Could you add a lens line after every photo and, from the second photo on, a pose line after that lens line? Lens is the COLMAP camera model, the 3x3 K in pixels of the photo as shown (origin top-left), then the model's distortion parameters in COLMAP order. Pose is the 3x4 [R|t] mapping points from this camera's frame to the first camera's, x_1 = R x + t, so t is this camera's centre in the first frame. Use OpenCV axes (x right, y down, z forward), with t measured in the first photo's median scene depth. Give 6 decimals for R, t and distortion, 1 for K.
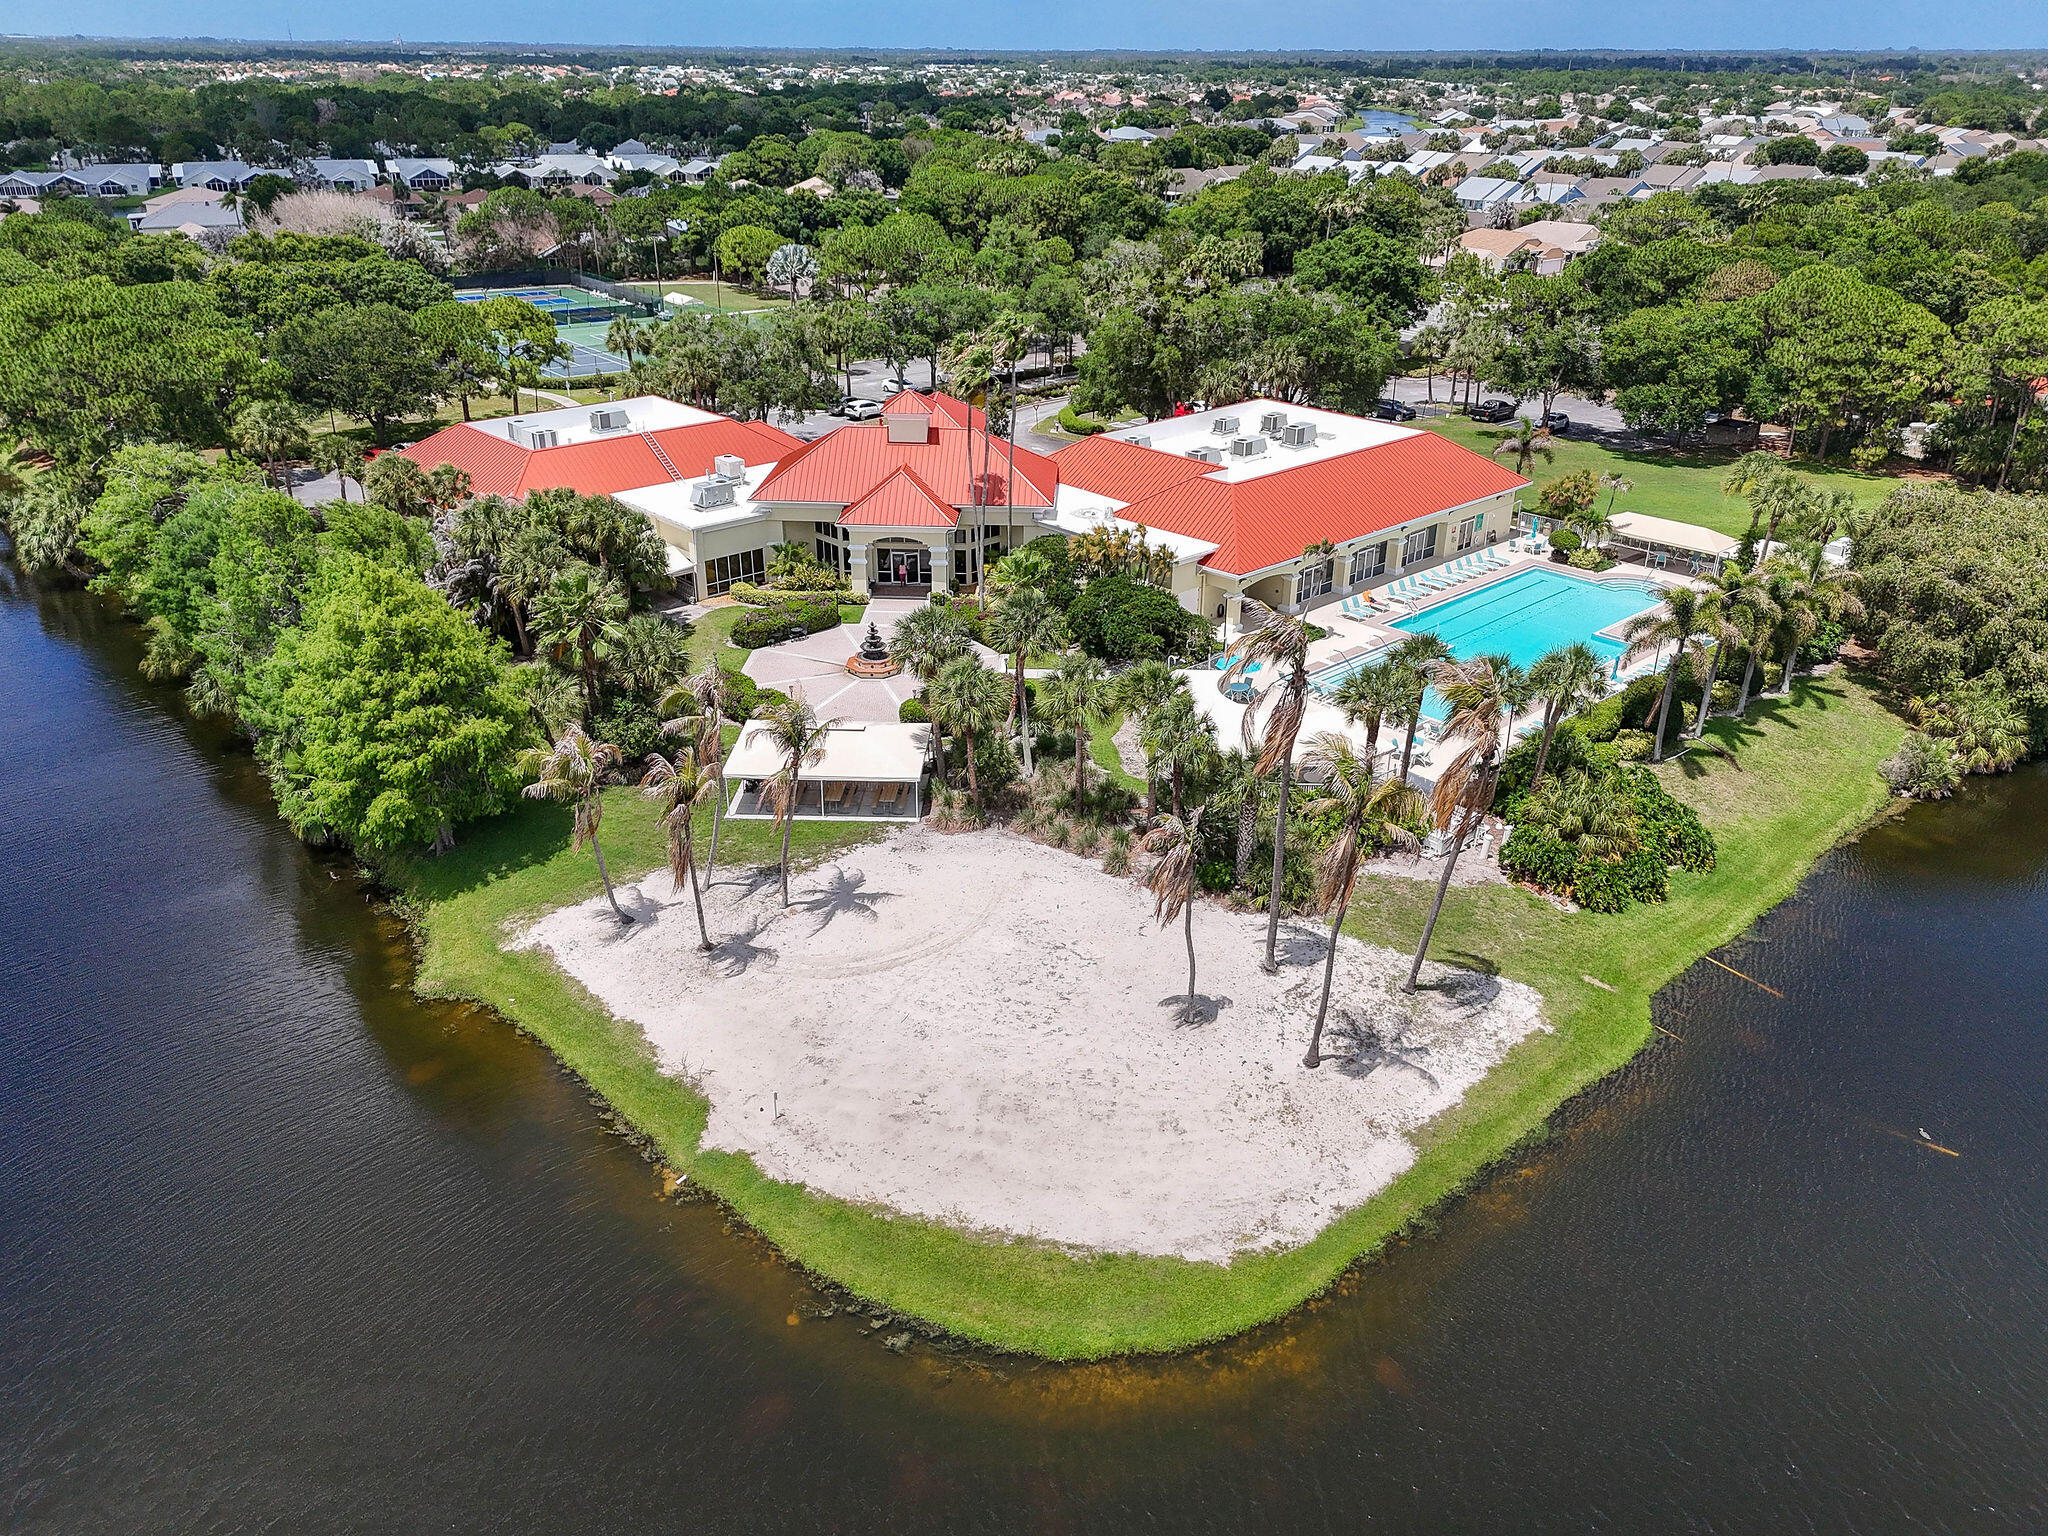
lens RADIAL K [[1497.1, 0, 1024.0], [0, 1497.1, 768.0], [0, 0, 1]] dist [0.021556, -0.003890]
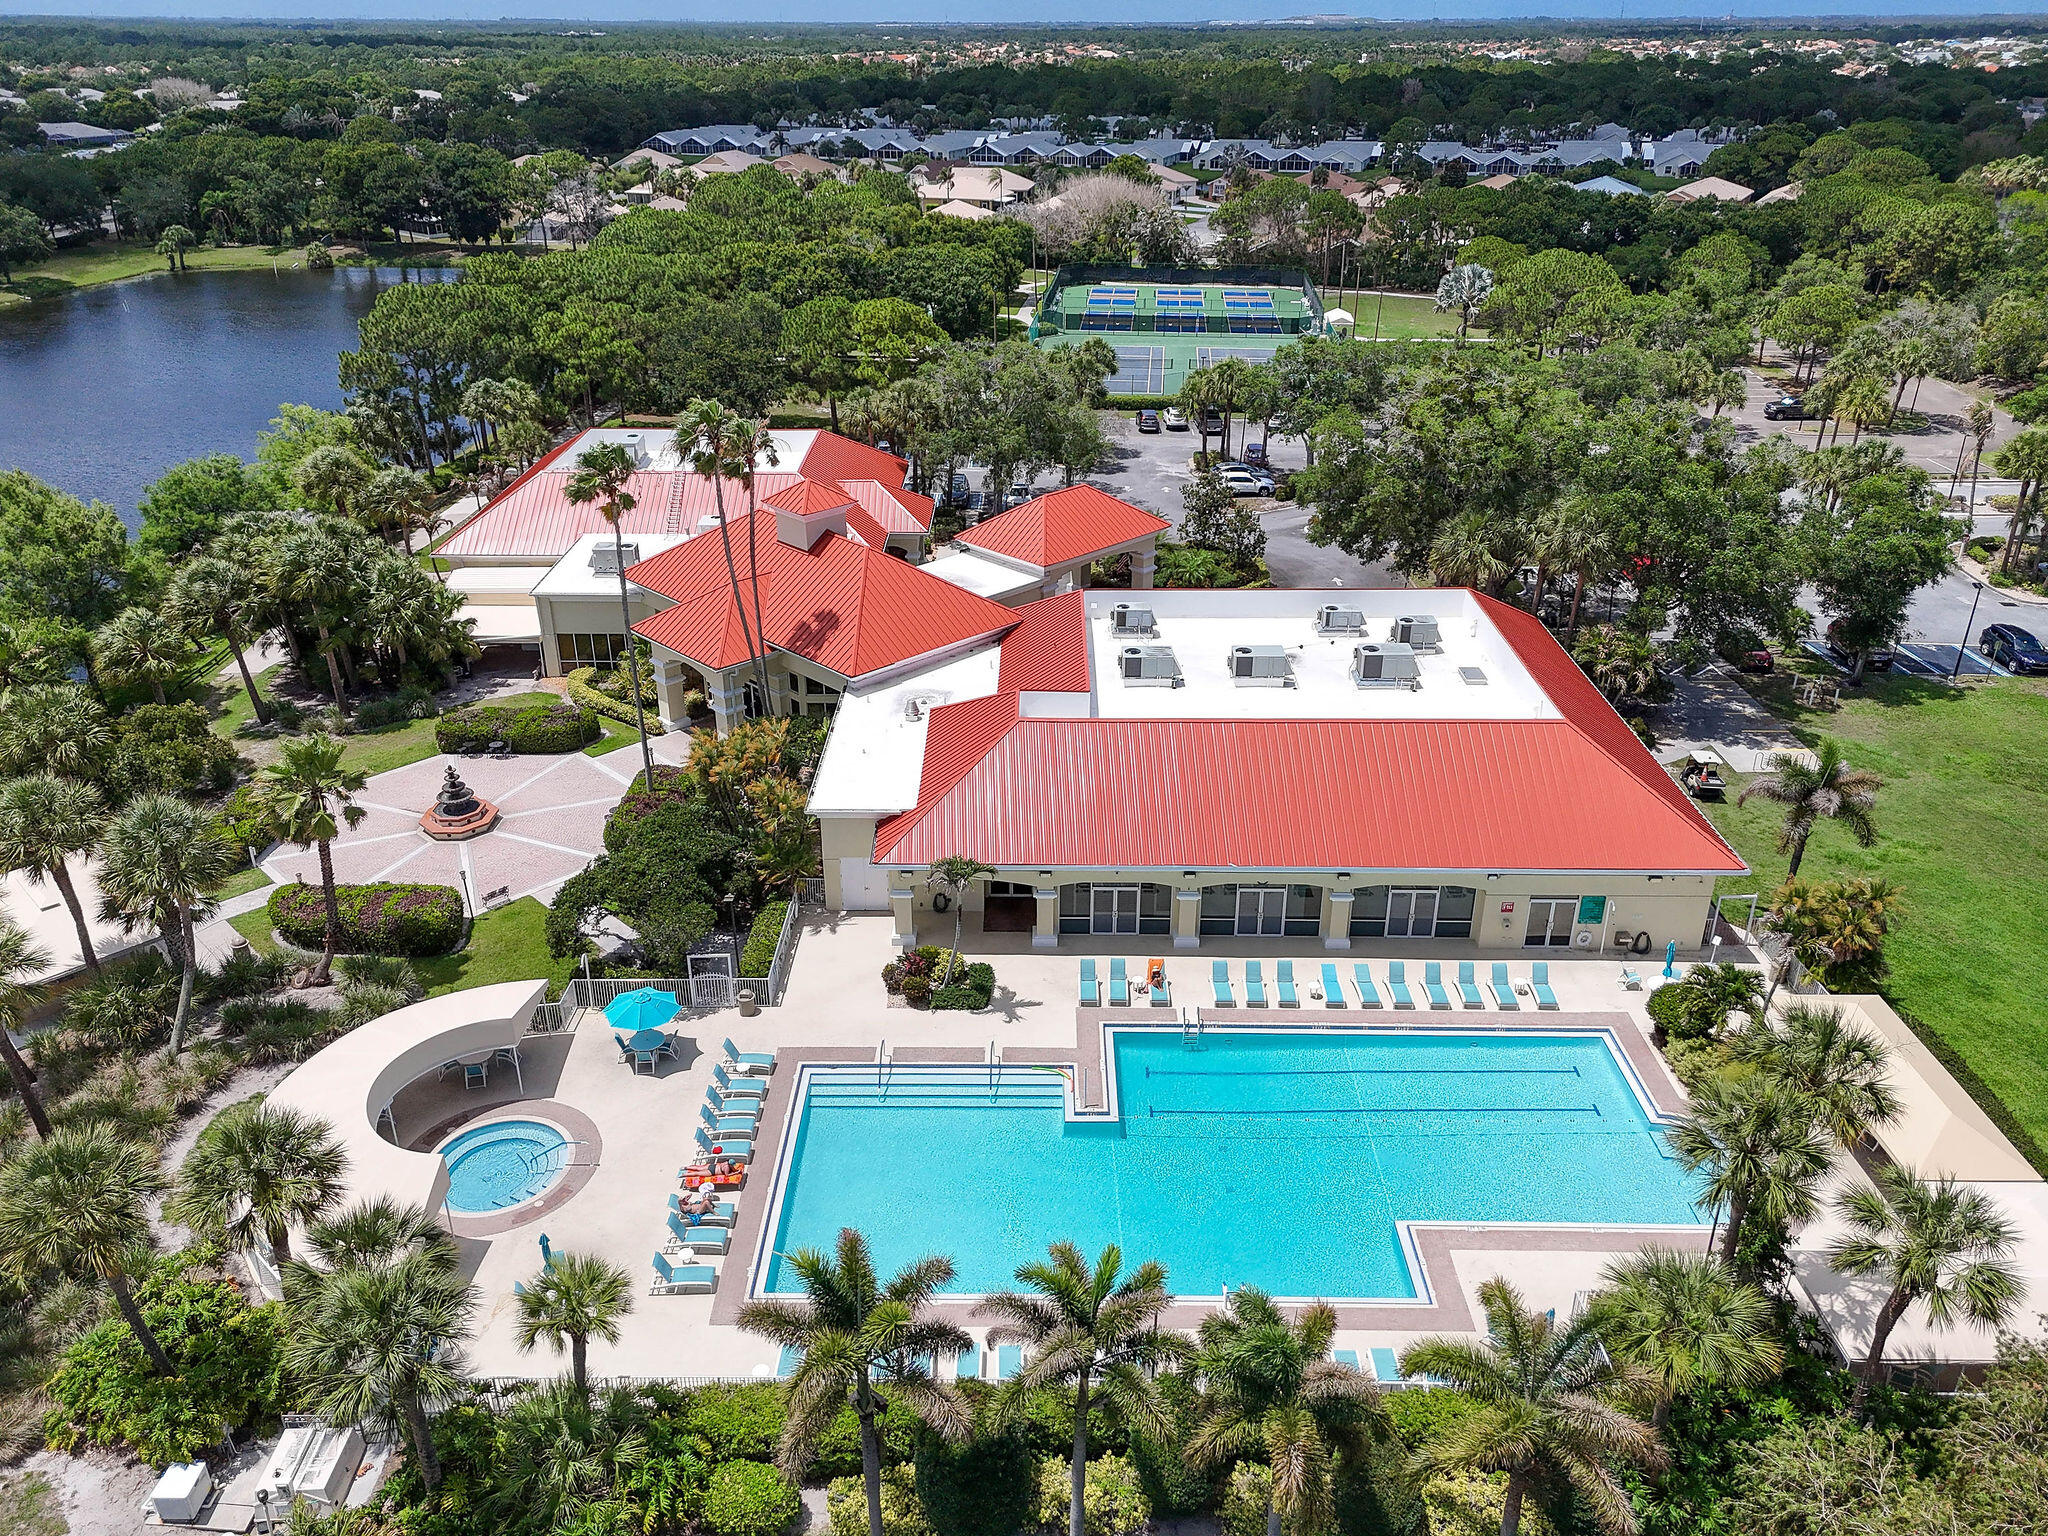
lens RADIAL K [[1497.1, 0, 1024.0], [0, 1497.1, 768.0], [0, 0, 1]] dist [0.021556, -0.003890]
pose [[0.742010, 0.299025, -0.600004, 0.463950], [-0.291578, 0.949873, 0.112802, -0.214799], [0.603658, 0.091247, 0.792004, 0.446035]]
